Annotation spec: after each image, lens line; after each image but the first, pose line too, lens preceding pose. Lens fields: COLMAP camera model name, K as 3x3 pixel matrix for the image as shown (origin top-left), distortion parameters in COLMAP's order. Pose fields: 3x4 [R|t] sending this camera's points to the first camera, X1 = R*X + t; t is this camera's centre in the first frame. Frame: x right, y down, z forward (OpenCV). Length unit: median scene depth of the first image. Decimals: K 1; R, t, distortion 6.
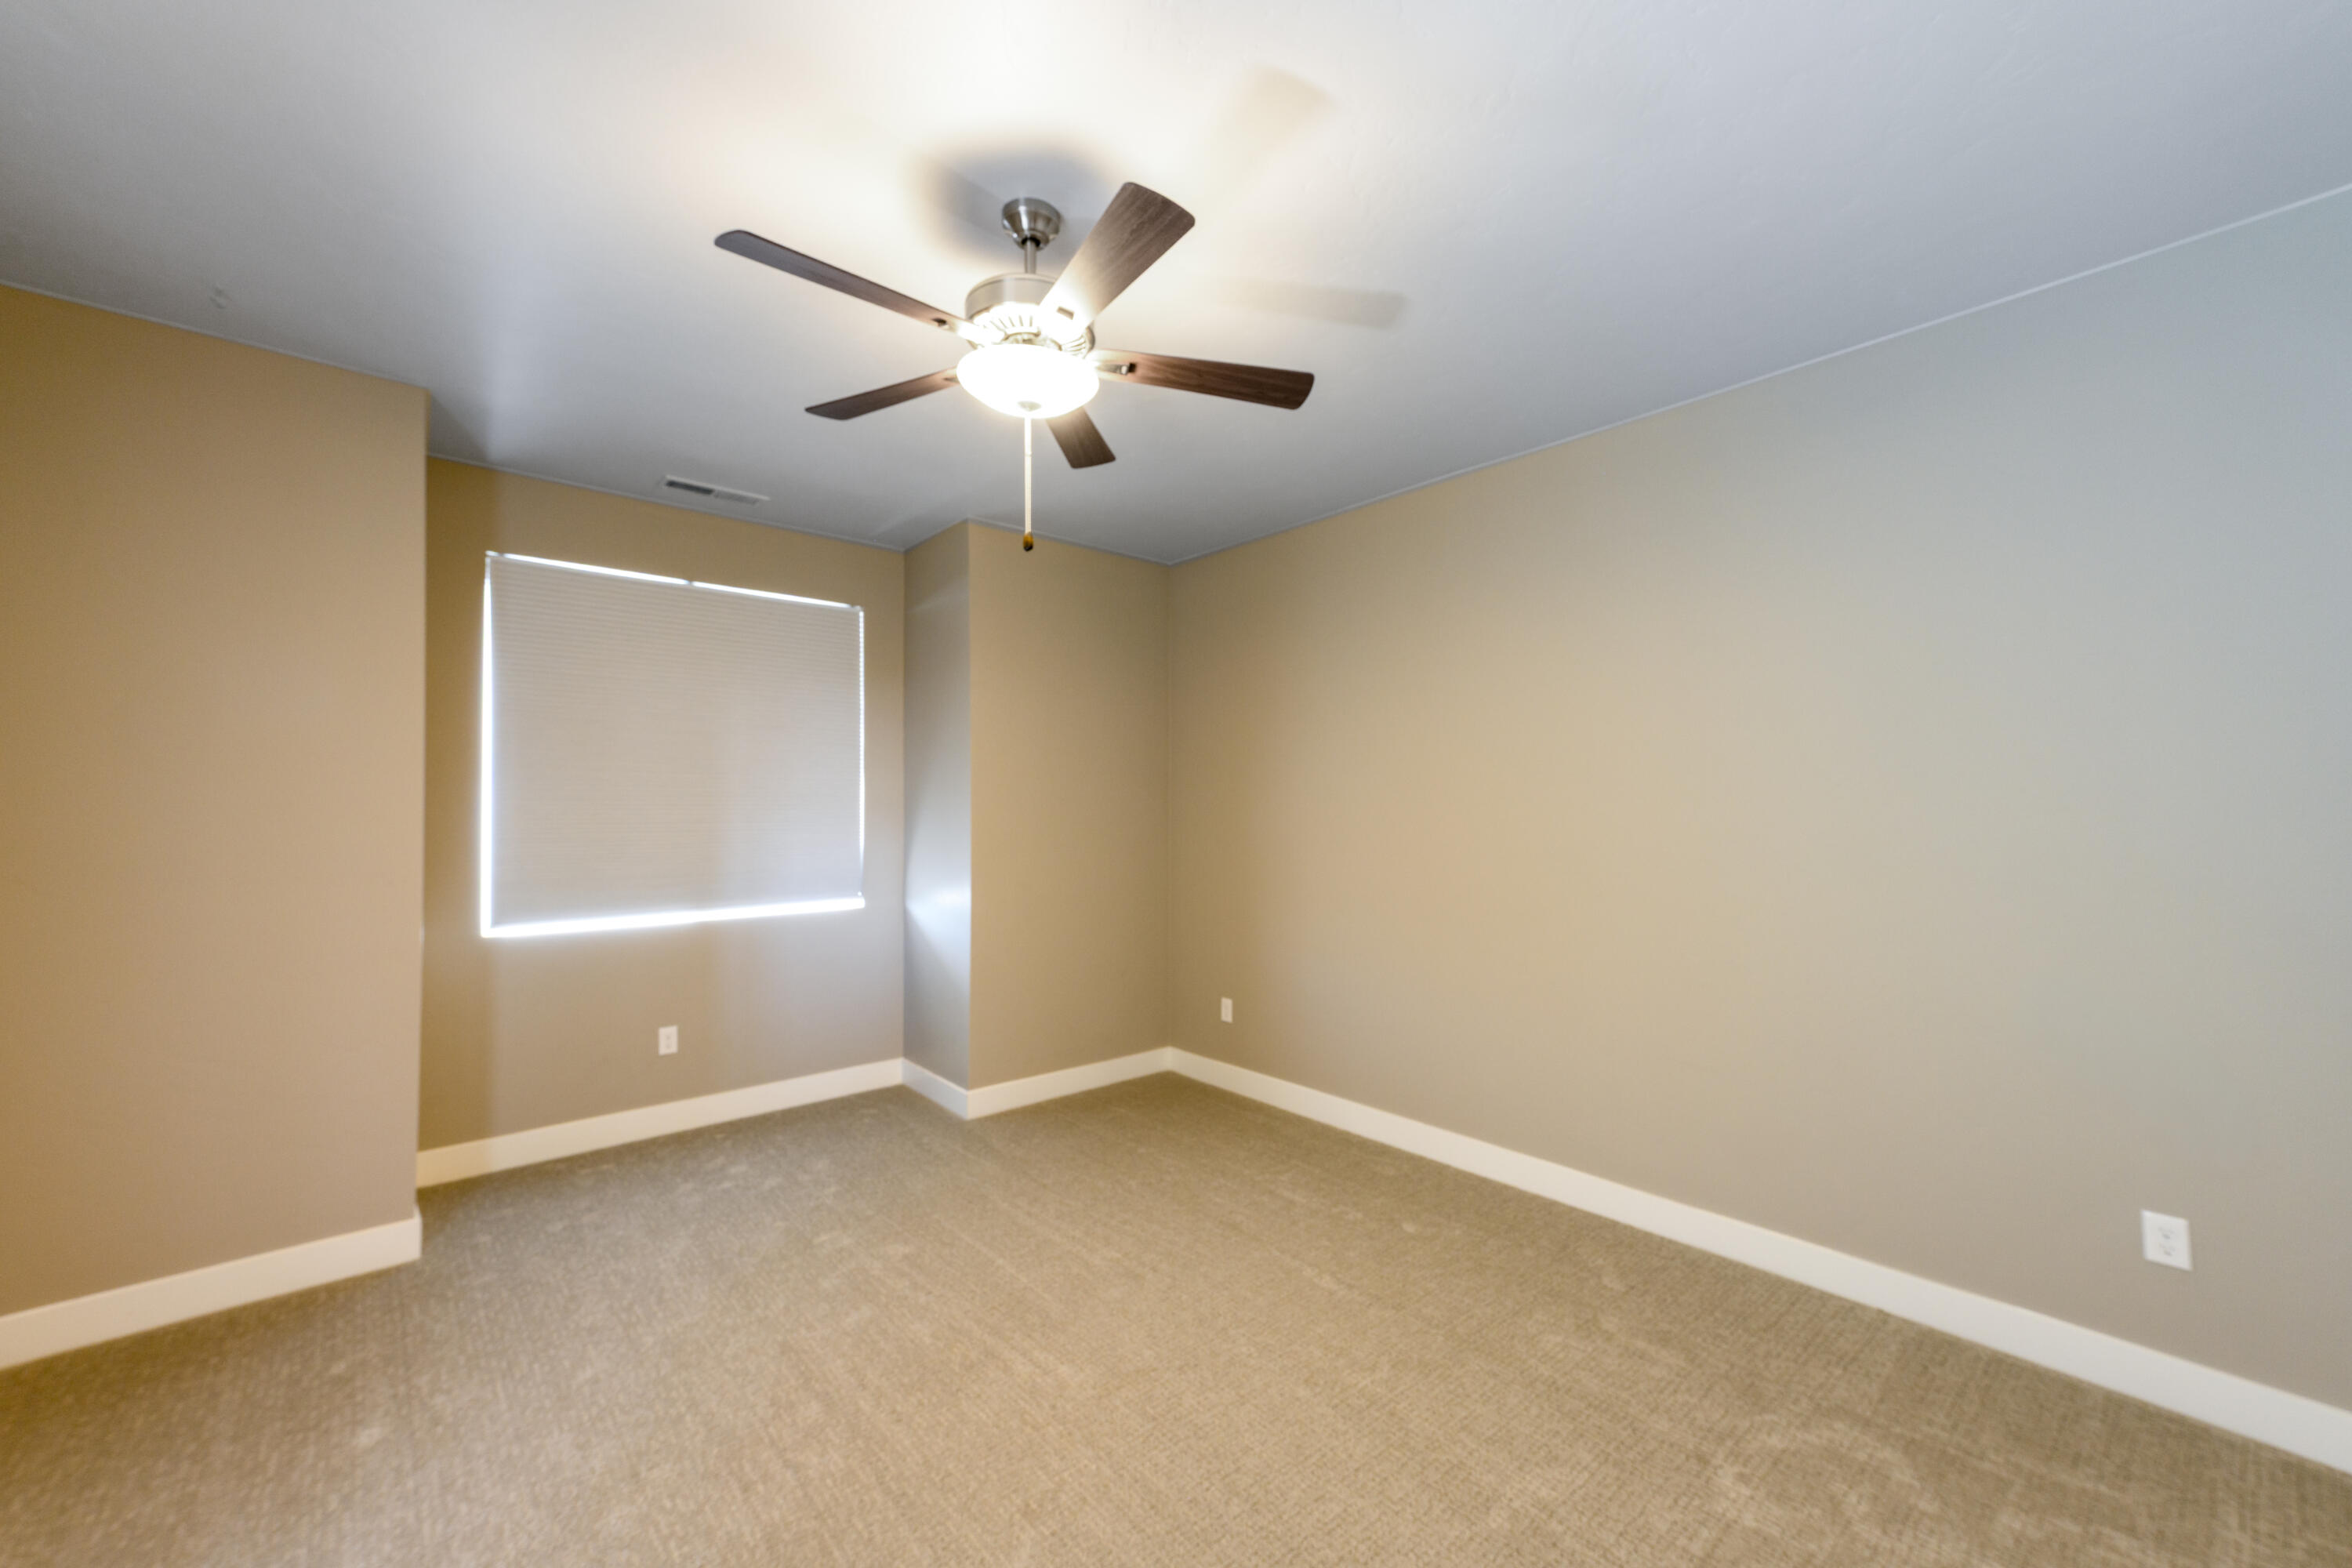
lens RADIAL K [[923.2, 0, 1181.8], [0, 923.2, 811.8], [0, 0, 1]] dist [0.030379, 0.000314]
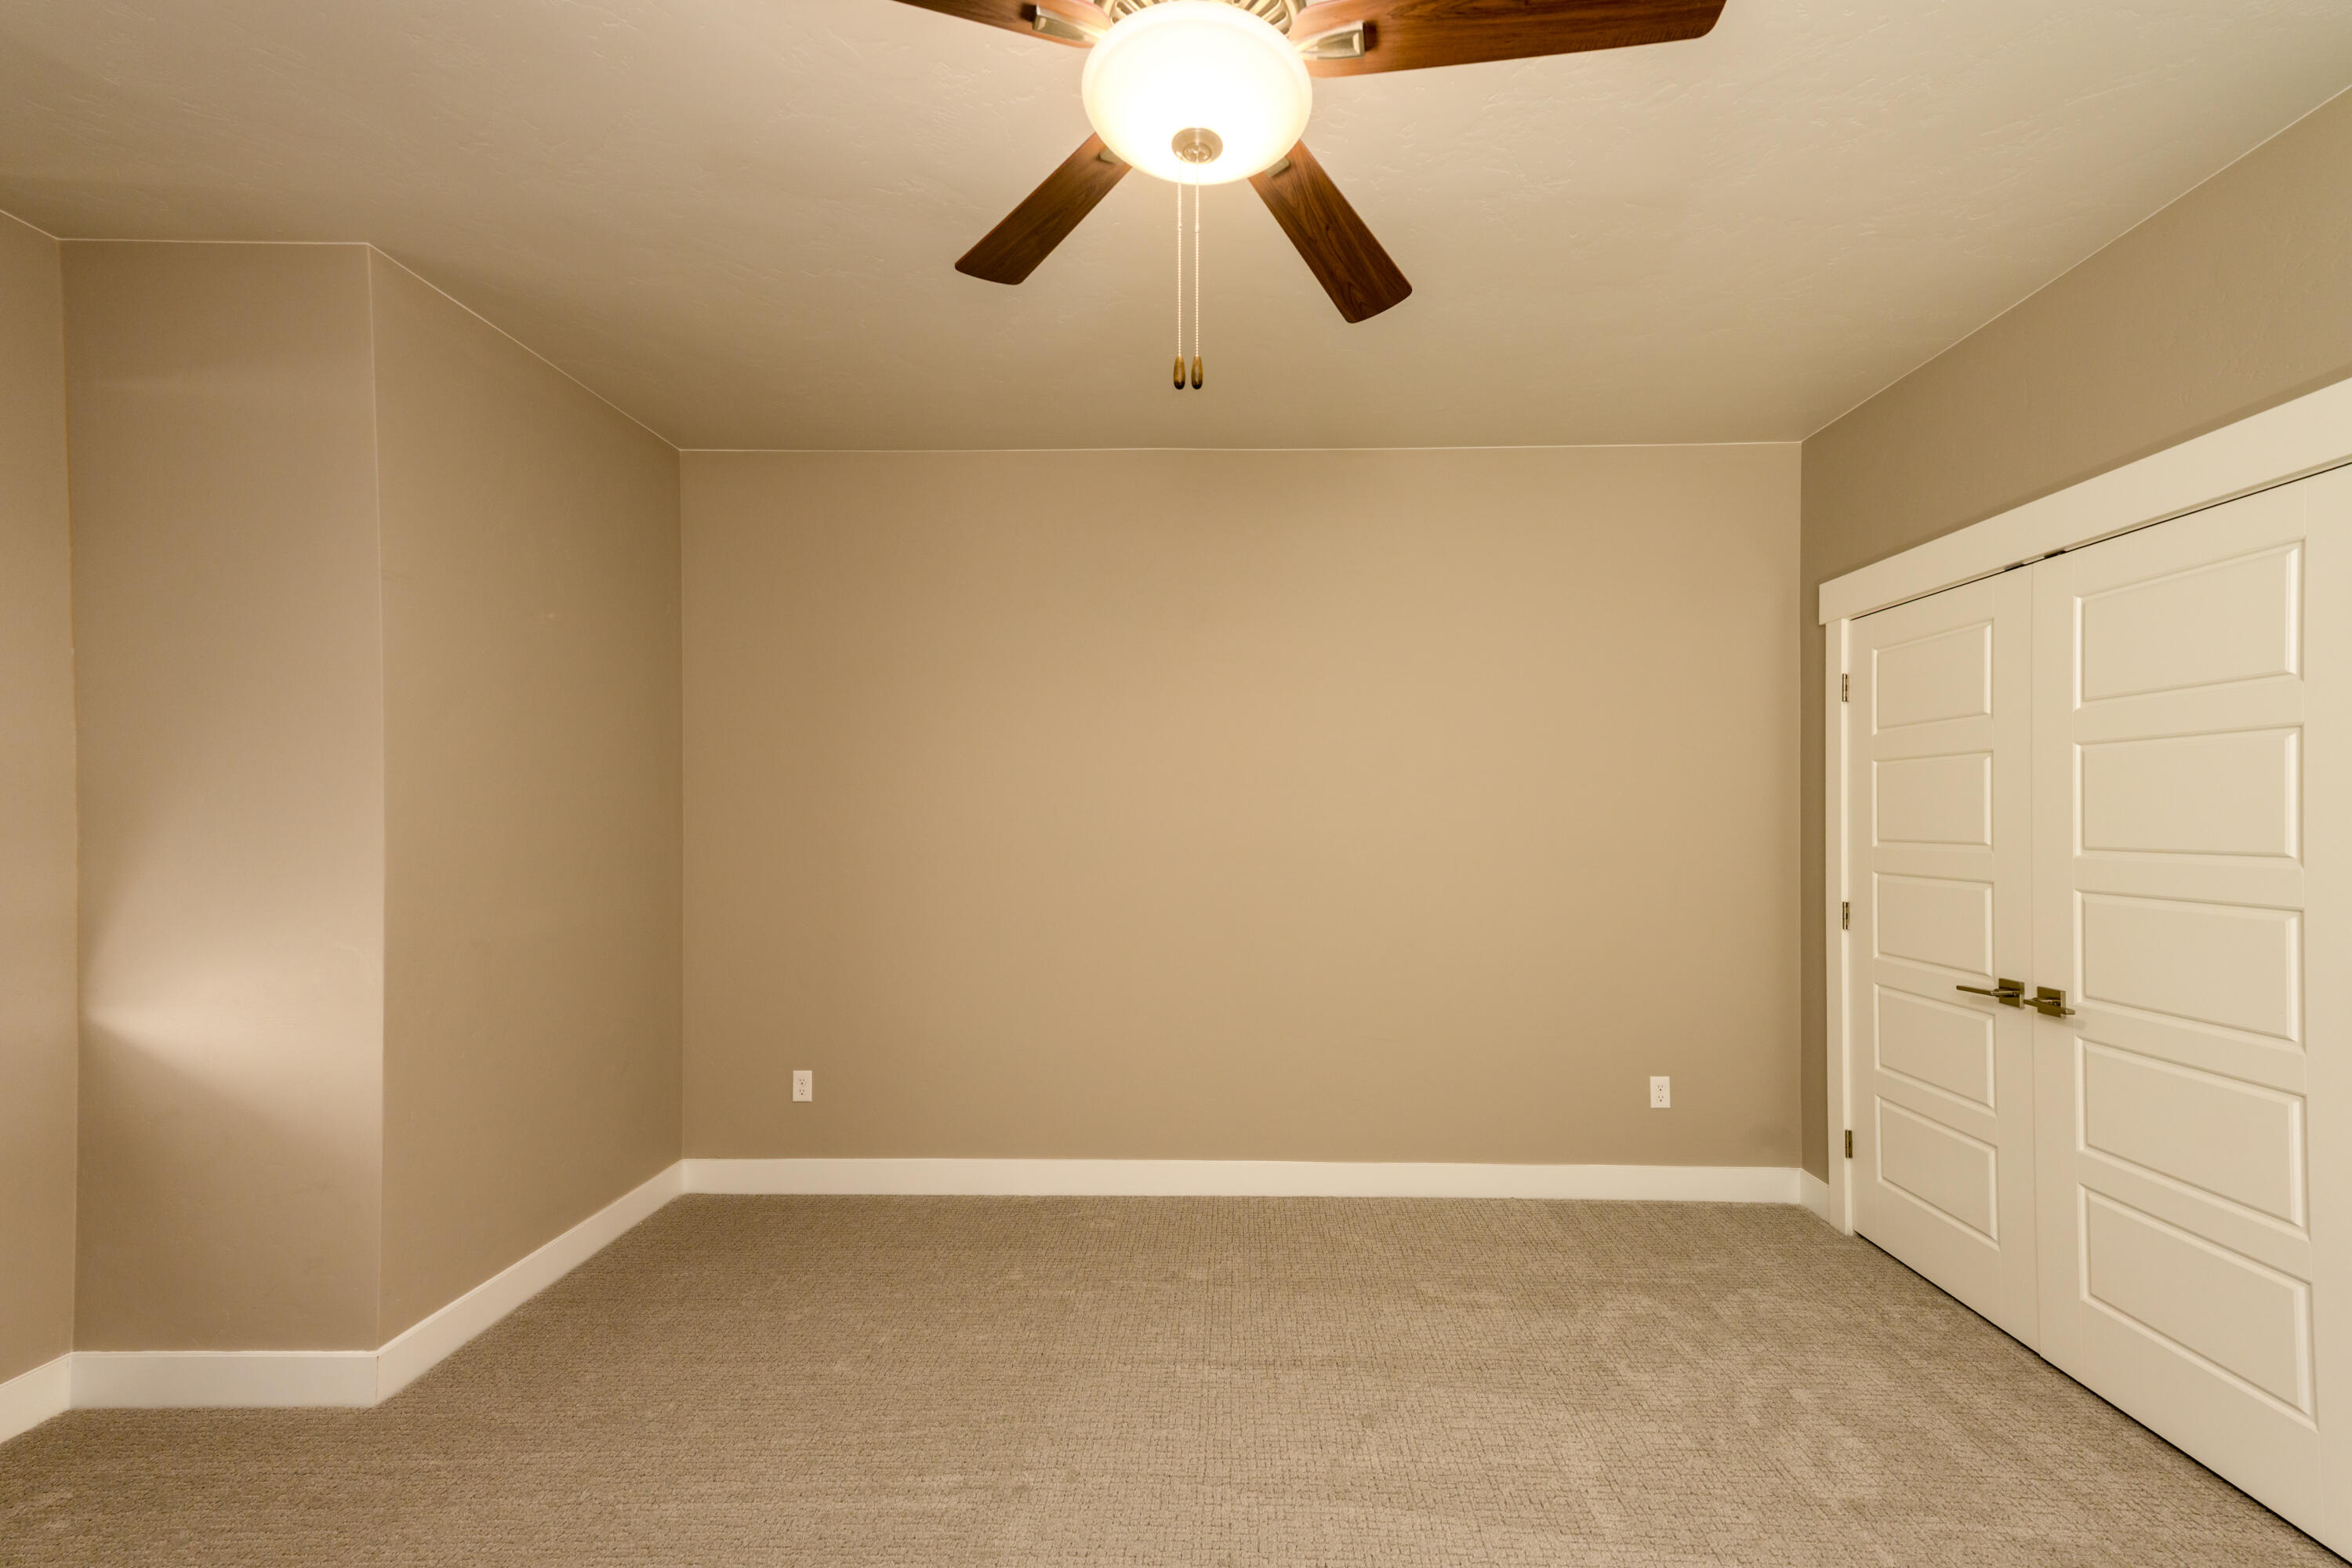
lens RADIAL K [[923.2, 0, 1181.8], [0, 923.2, 811.8], [0, 0, 1]] dist [0.030379, 0.000314]
pose [[0.669291, 0.003057, 0.742994, -0.574654], [0.001789, 0.999982, -0.005726, -0.000743], [-0.742998, 0.005161, 0.669274, 0.520482]]
